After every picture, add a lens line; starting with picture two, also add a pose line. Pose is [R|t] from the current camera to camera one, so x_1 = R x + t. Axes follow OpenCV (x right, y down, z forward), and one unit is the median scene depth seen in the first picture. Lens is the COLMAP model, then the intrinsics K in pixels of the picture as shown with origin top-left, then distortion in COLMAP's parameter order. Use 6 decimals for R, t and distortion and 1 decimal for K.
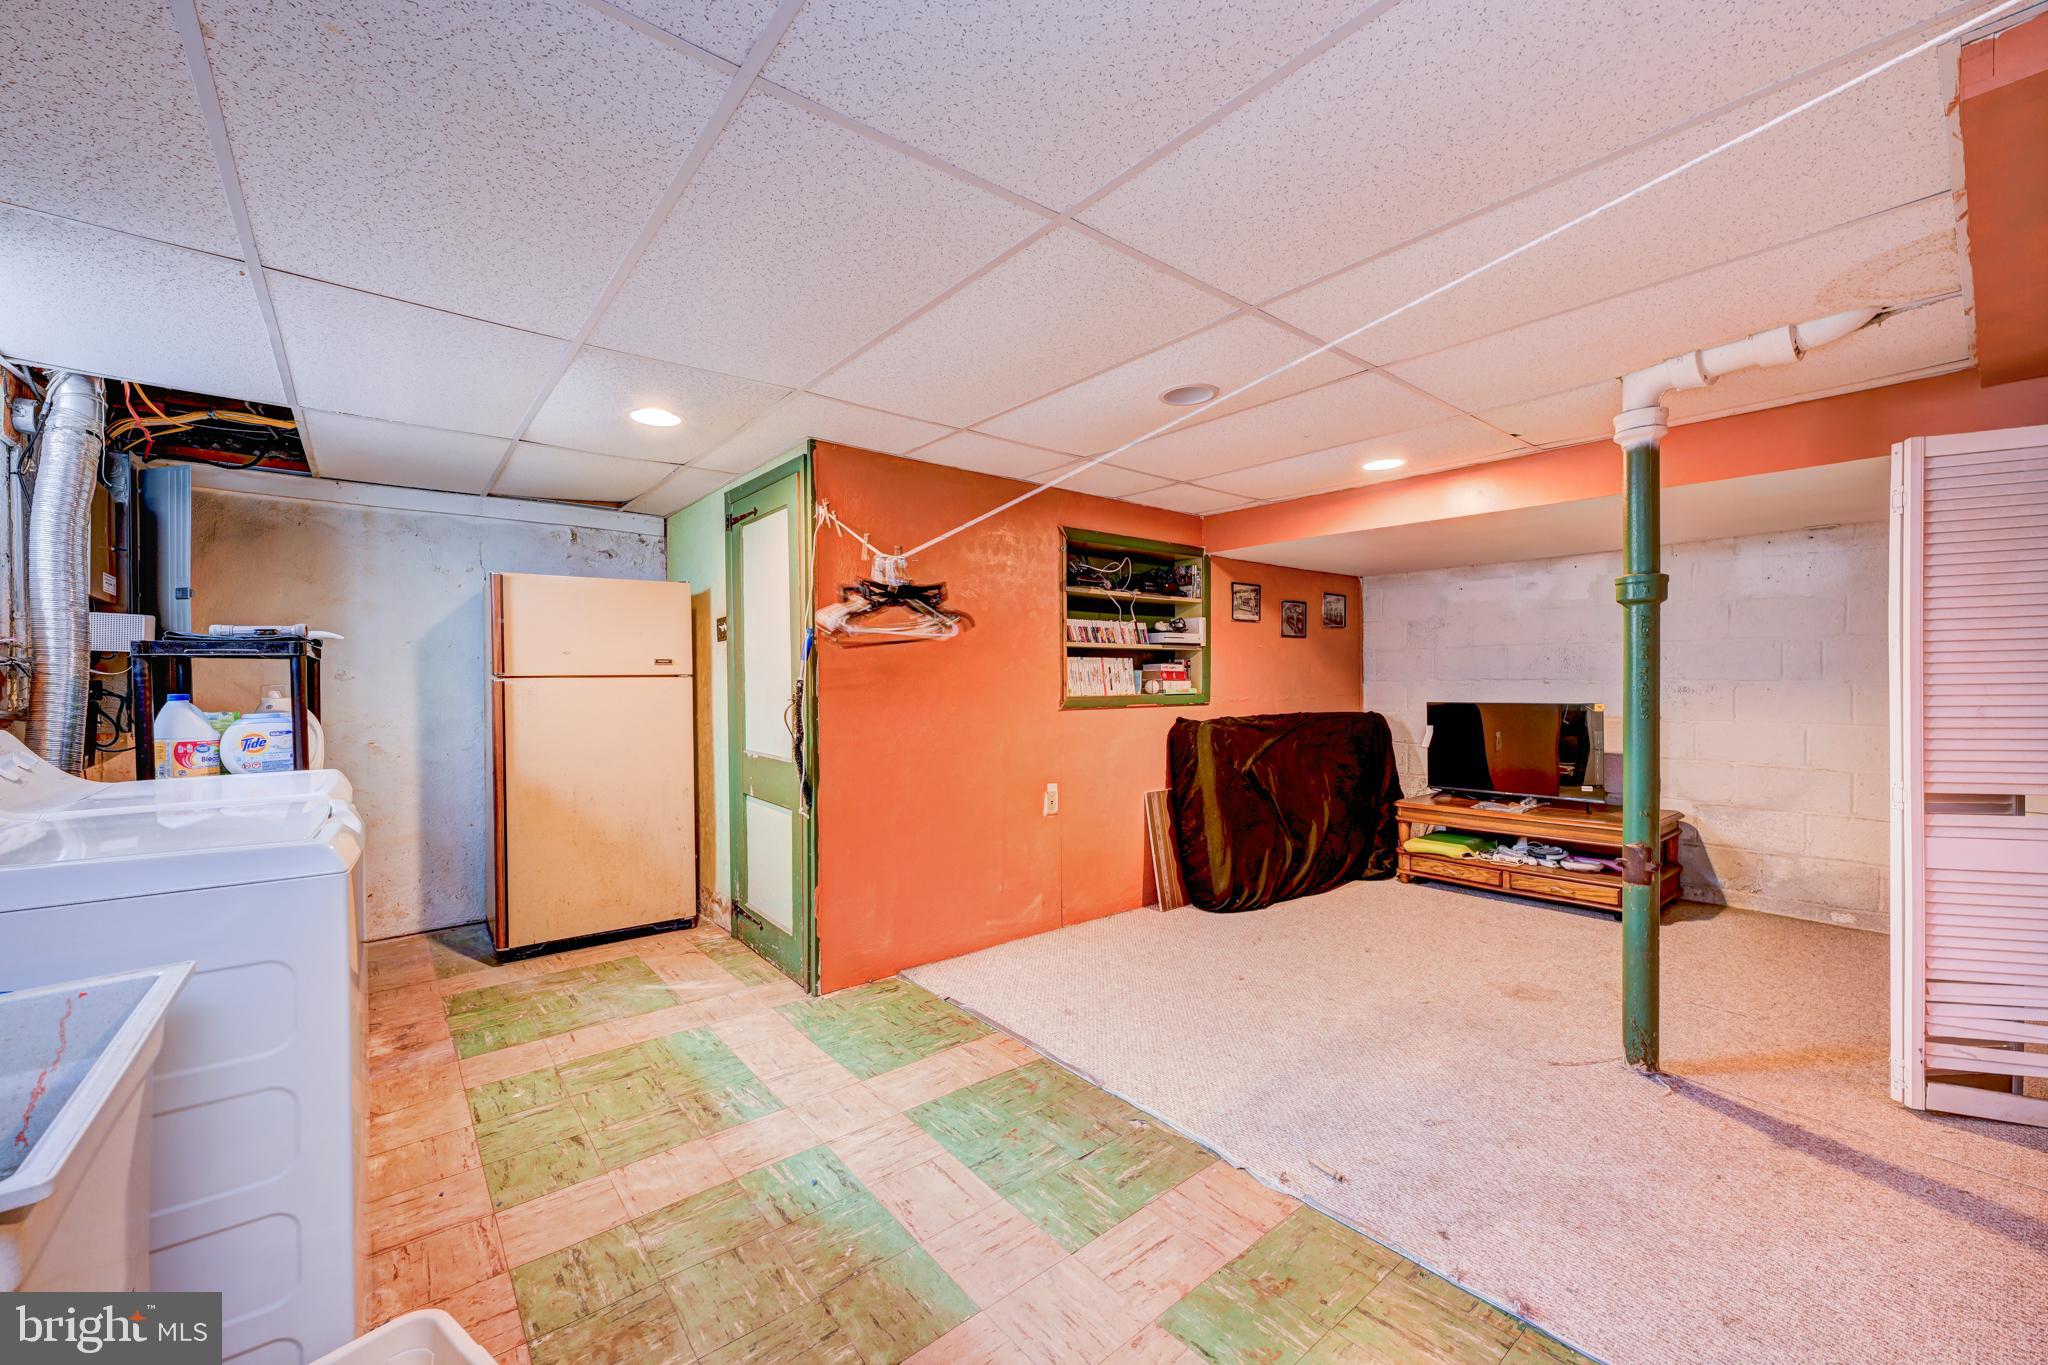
lens RADIAL K [[804.7, 0, 1025.7], [0, 804.7, 687.3], [0, 0, 1]] dist [-0.001083, -0.000080]
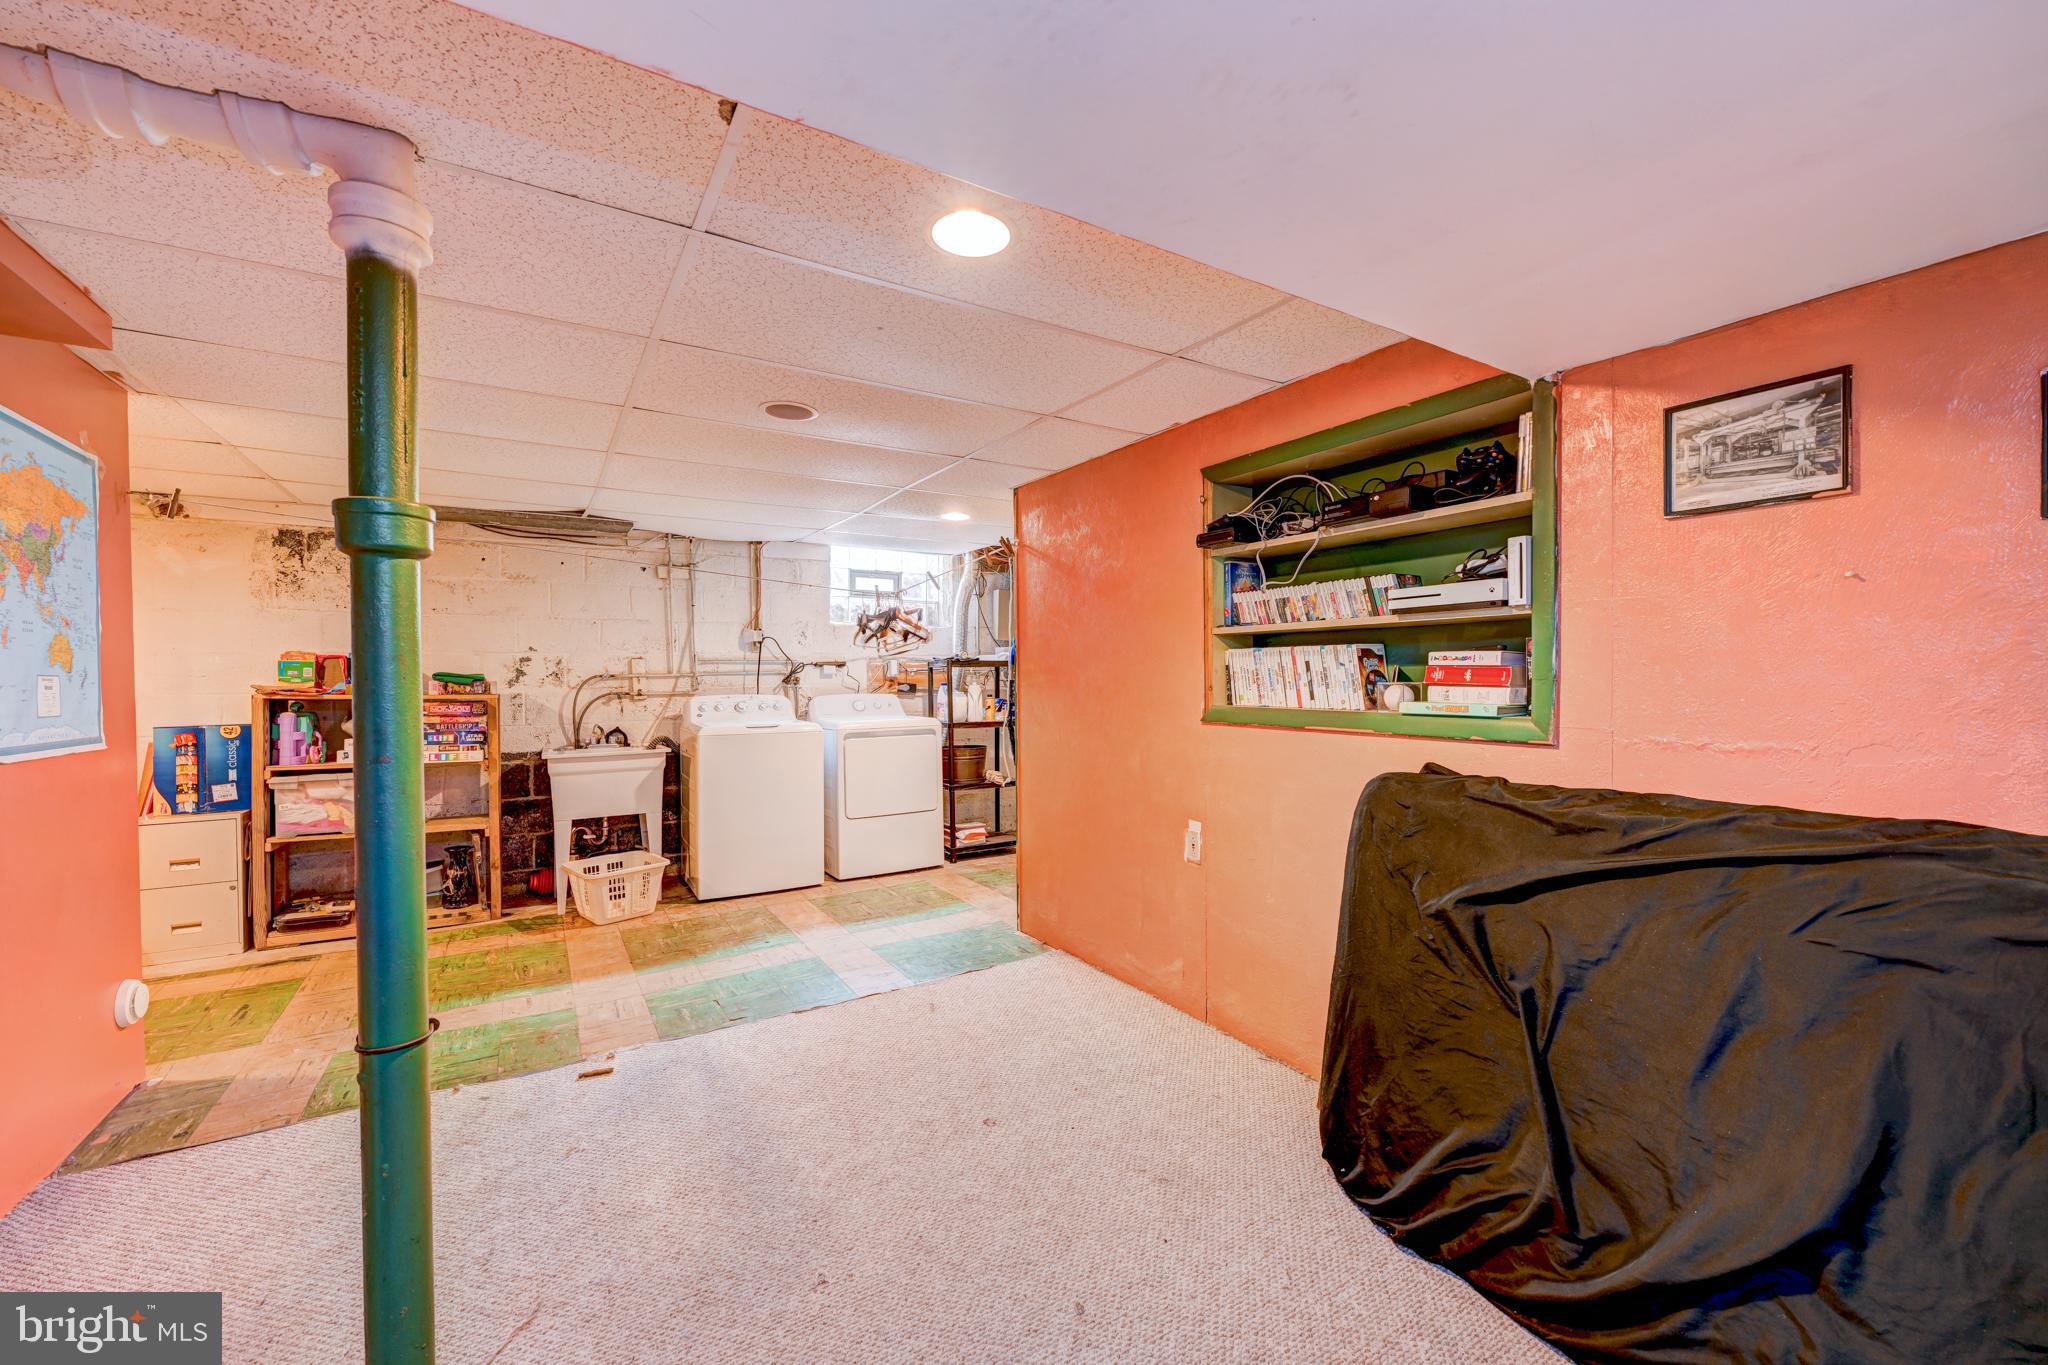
lens RADIAL K [[804.7, 0, 1025.7], [0, 804.7, 687.3], [0, 0, 1]] dist [-0.001083, -0.000080]
pose [[-0.128241, 0.021008, -0.991520, 0.748269], [-0.008232, 0.999719, 0.022246, -0.017858], [0.991709, 0.011015, -0.128032, 0.896282]]
